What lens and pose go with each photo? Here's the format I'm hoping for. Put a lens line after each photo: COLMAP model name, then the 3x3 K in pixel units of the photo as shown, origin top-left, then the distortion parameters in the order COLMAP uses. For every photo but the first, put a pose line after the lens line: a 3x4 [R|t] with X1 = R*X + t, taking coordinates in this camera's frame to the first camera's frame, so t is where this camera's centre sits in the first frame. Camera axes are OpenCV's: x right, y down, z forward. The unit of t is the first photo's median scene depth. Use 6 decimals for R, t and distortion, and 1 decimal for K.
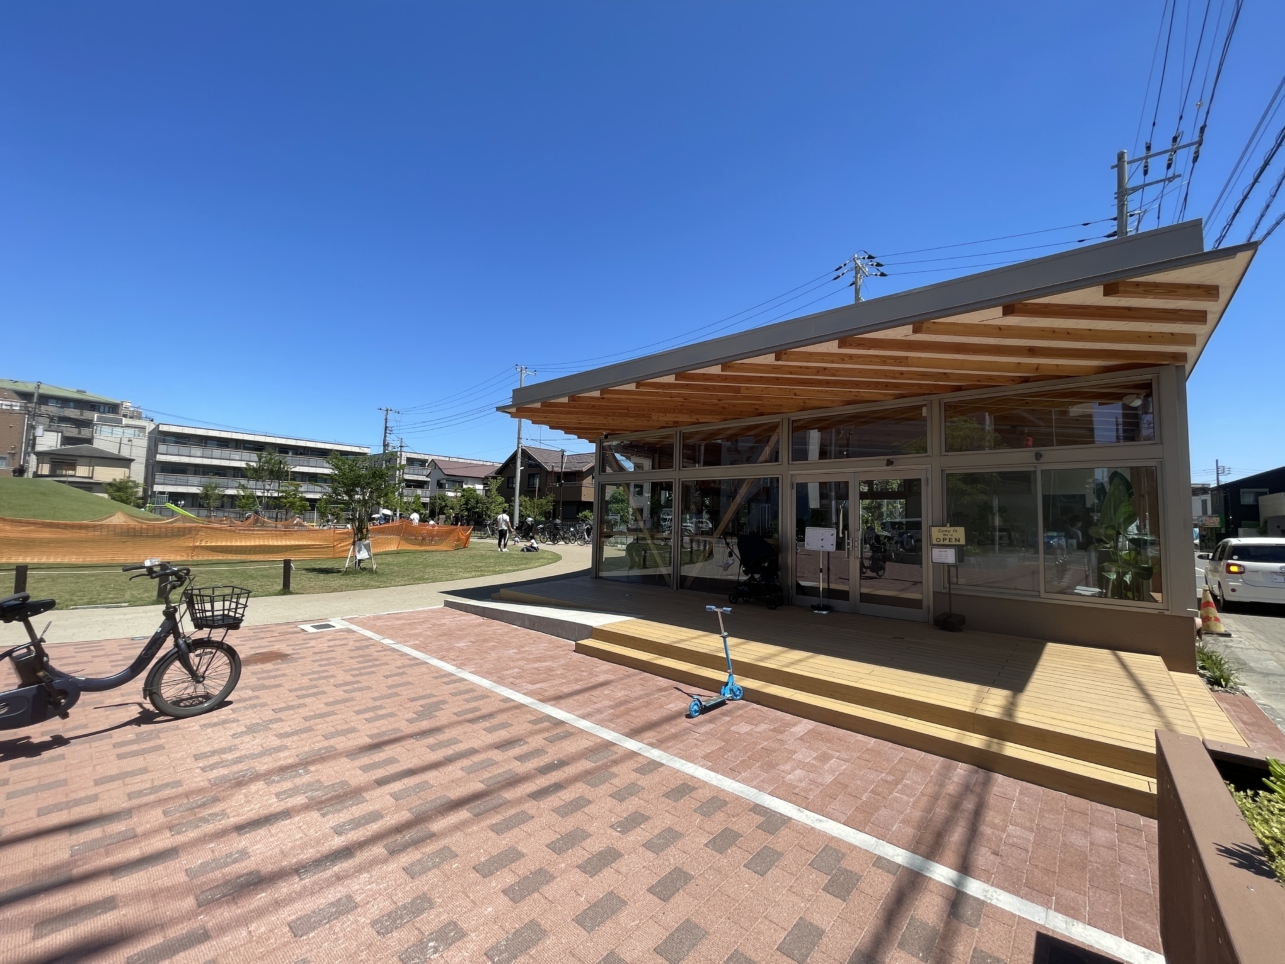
lens RADIAL K [[513.3, 0, 633.9], [0, 513.3, 480.0], [0, 0, 1]] dist [-0.001242, 0.000974]
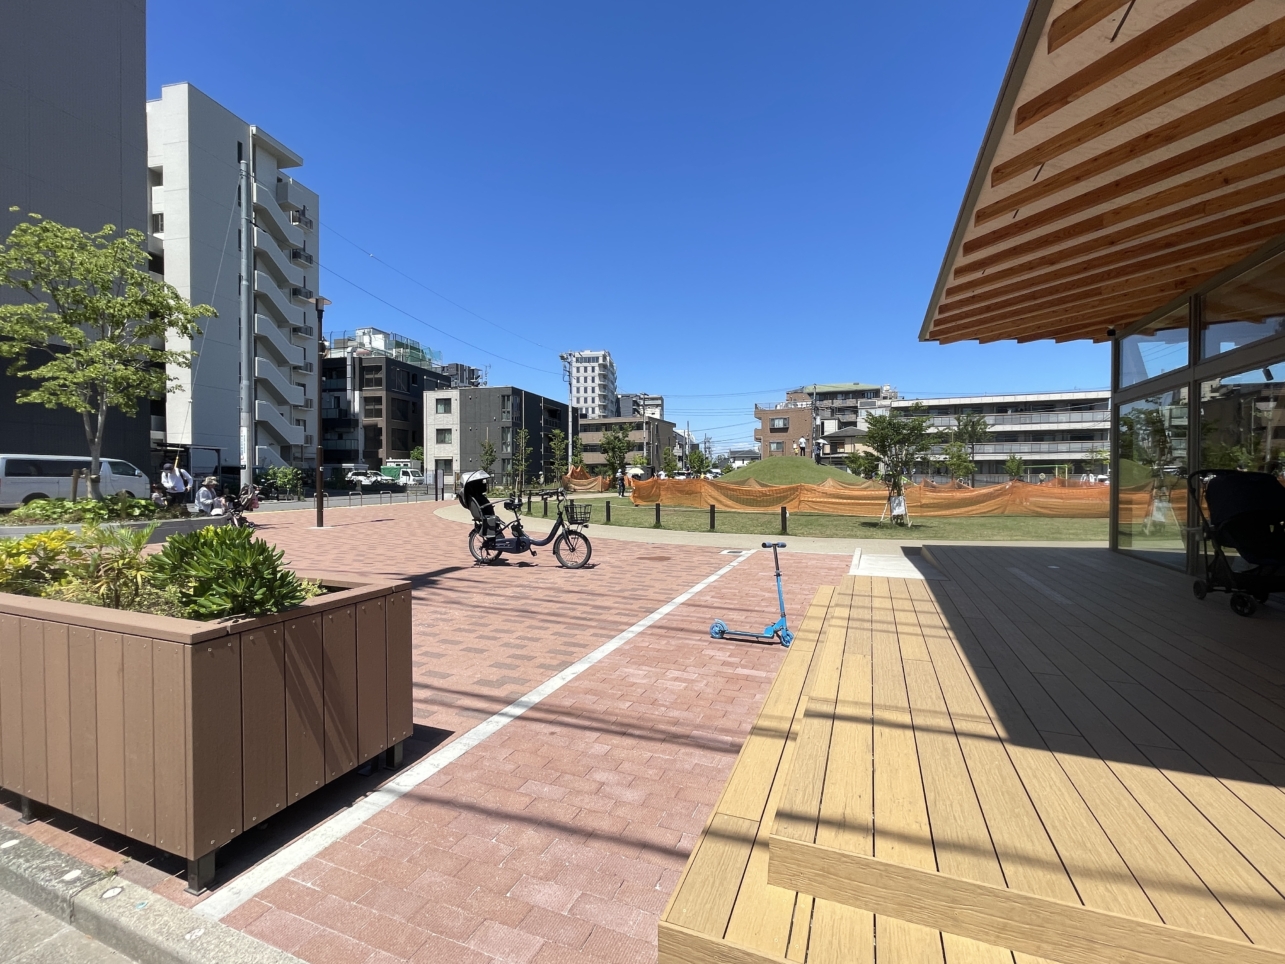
lens RADIAL K [[579.9, 0, 636.2], [0, 579.9, 481.4], [0, 0, 1]] dist [0.000477, -0.000183]
pose [[0.326397, -0.021218, -0.944995, 1.309132], [0.084245, 0.996422, 0.006725, 0.141931], [0.941471, -0.081807, 0.327016, 0.551284]]
